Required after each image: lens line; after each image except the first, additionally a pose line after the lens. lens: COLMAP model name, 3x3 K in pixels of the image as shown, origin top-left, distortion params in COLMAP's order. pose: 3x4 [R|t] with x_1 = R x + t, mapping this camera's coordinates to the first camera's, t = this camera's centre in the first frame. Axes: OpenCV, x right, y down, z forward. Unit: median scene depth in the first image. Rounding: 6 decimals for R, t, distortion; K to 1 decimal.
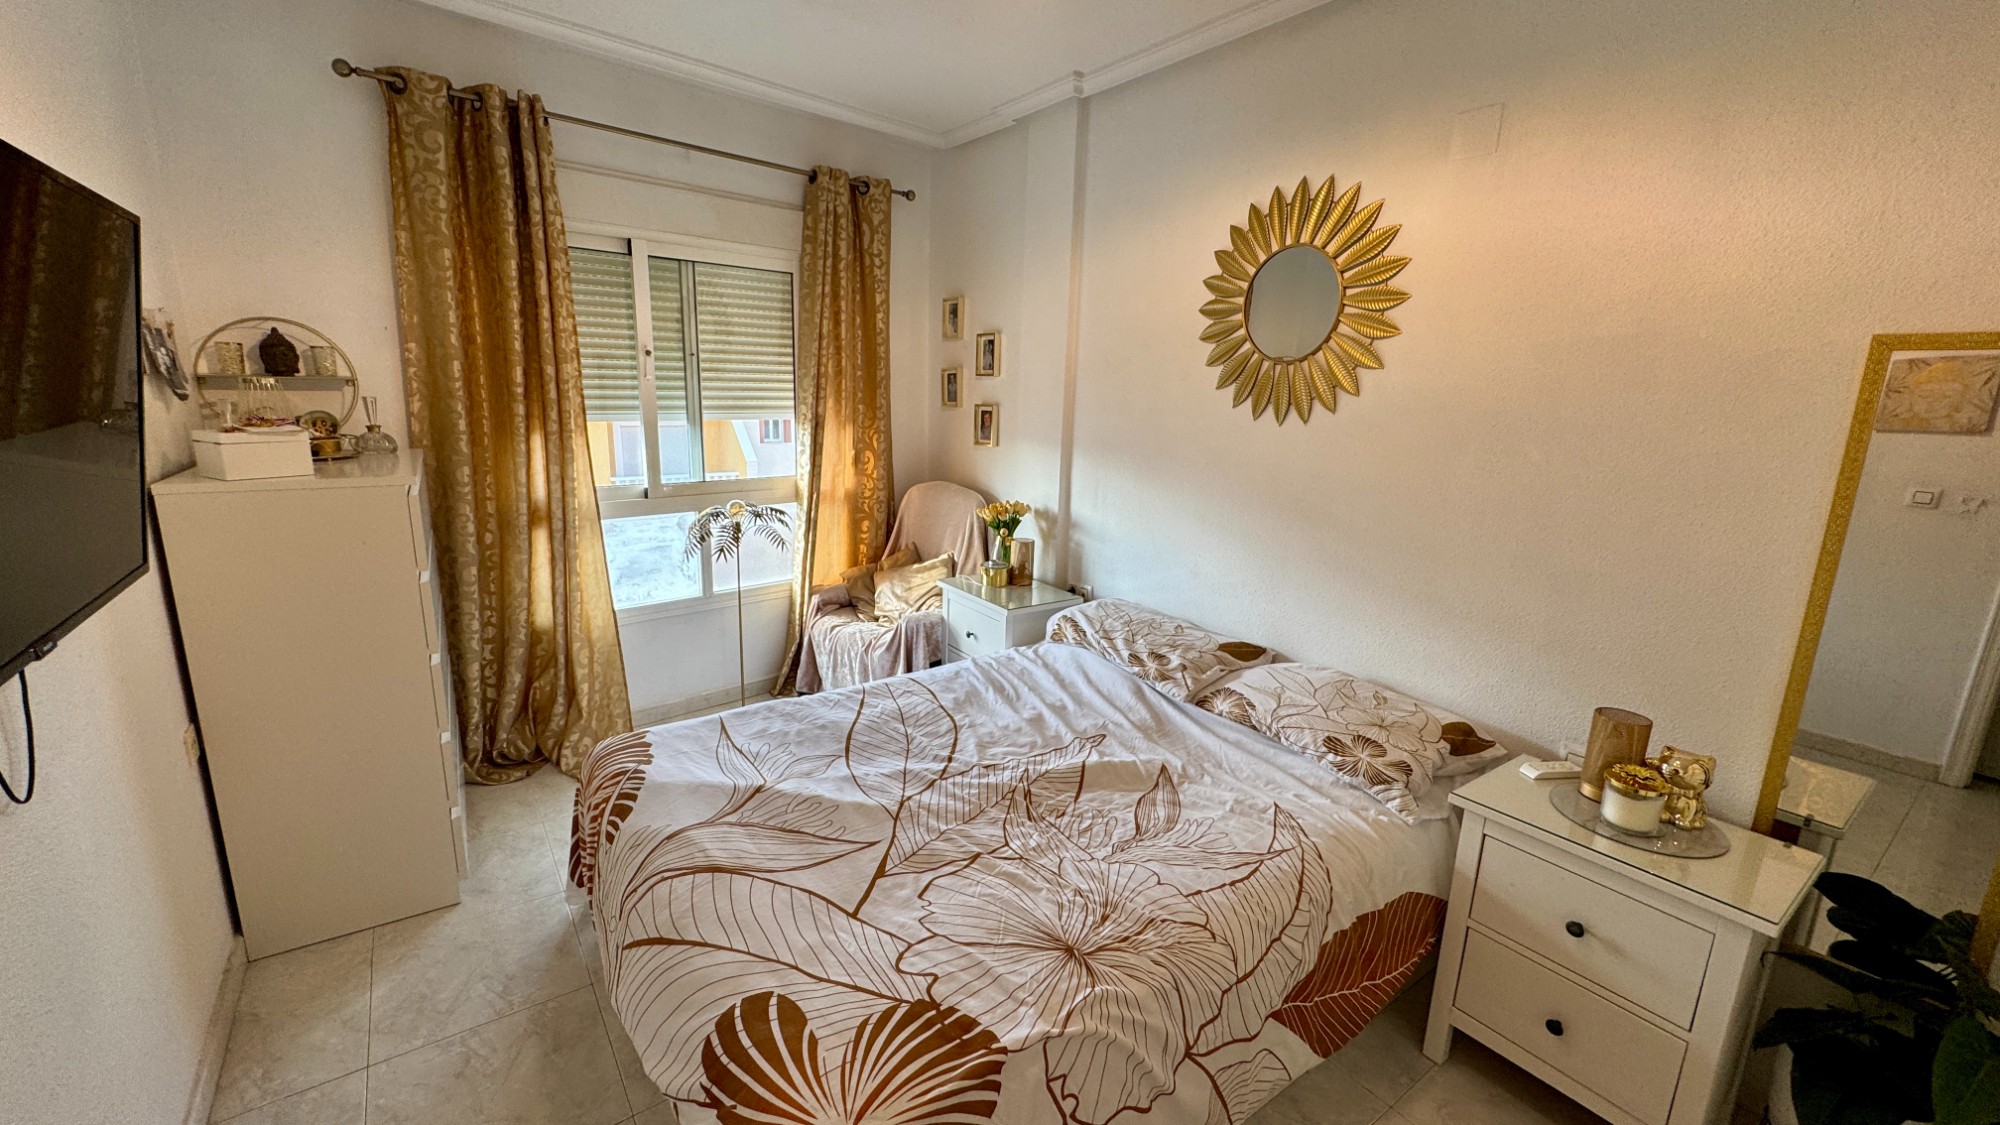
lens RADIAL K [[799.3, 0, 996.9], [0, 799.3, 560.5], [0, 0, 1]] dist [-0.001589, -0.000149]
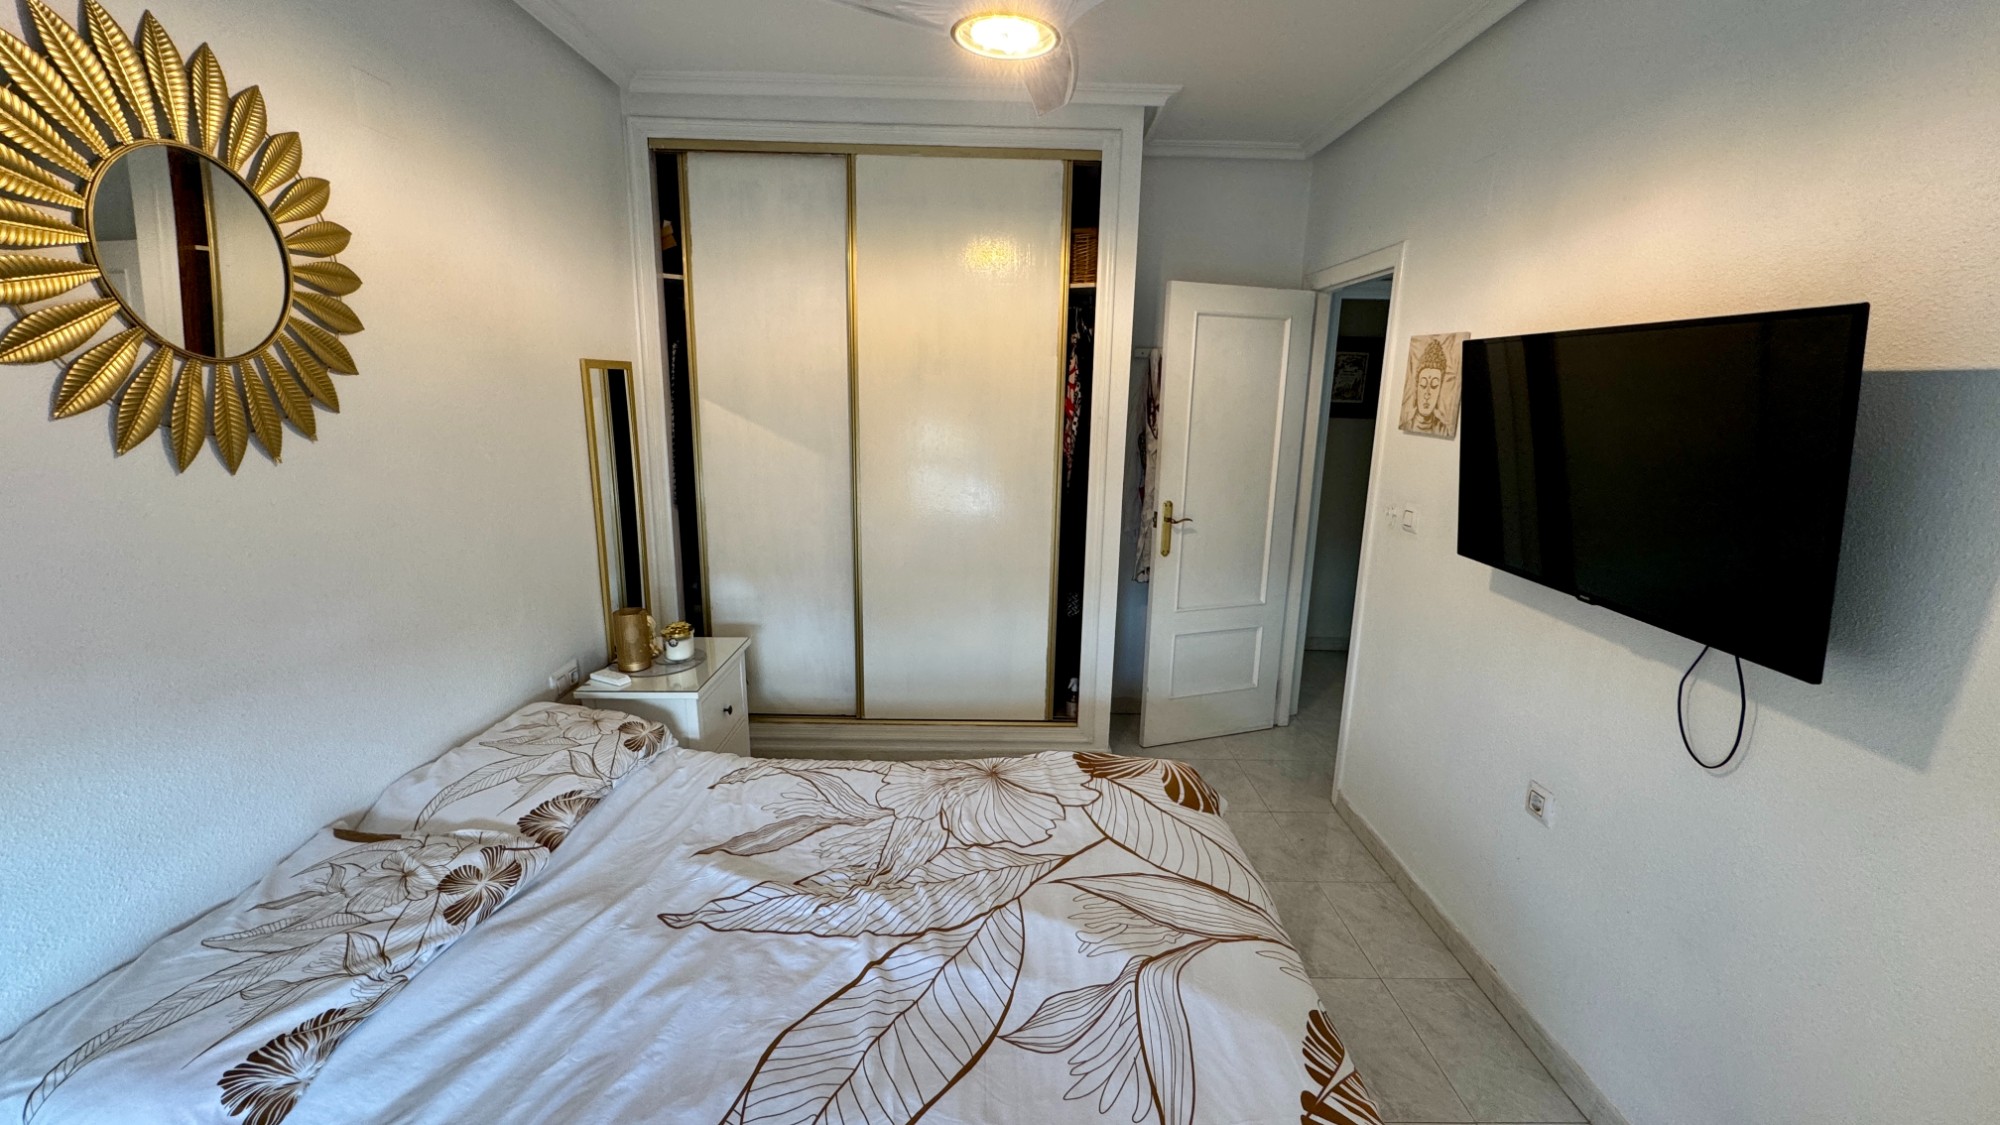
lens RADIAL K [[799.3, 0, 996.9], [0, 799.3, 560.5], [0, 0, 1]] dist [-0.001589, -0.000149]
pose [[-0.811343, -0.168826, 0.559661, -0.451021], [0.083710, 0.913967, 0.397060, -0.324056], [-0.578546, 0.369001, -0.727408, 1.243631]]
